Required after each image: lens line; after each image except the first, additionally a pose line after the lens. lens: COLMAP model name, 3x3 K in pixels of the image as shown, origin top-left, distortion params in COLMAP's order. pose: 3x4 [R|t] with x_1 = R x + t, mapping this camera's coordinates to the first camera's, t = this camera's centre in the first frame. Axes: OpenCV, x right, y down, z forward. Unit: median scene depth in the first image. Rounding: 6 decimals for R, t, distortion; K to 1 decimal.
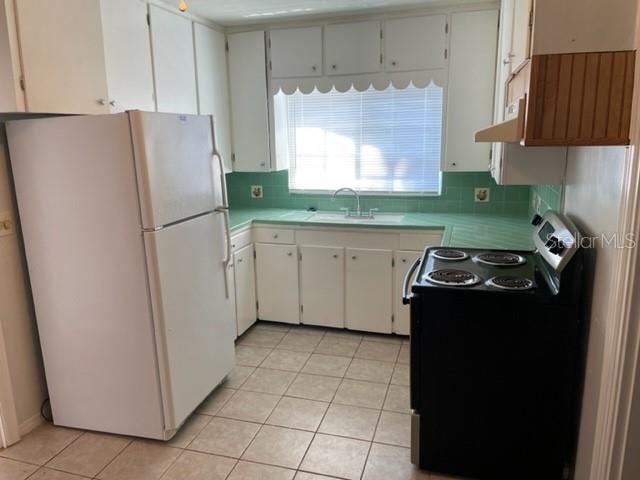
lens RADIAL K [[486.6, 0, 322.2], [0, 486.6, 241.5], [0, 0, 1]] dist [0.077465, -0.112962]
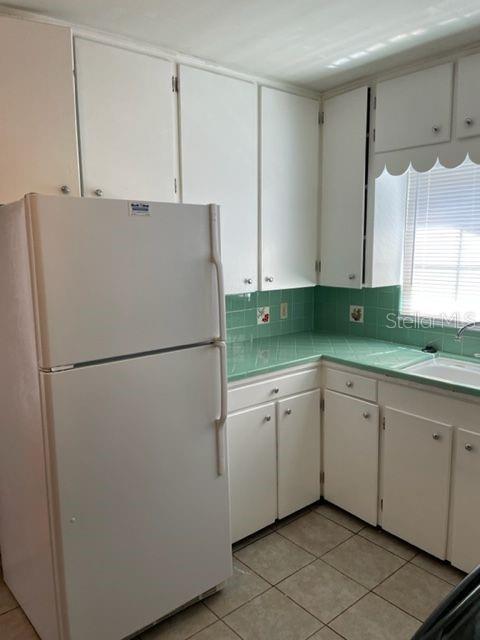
lens RADIAL K [[486.6, 0, 237.0], [0, 486.6, 316.7], [0, 0, 1]] dist [0.077465, -0.112962]
pose [[0.827031, 0.093087, -0.554396, 0.140870], [-0.126619, 0.991699, -0.022372, -0.069275], [0.547711, 0.088699, 0.831952, 0.350210]]
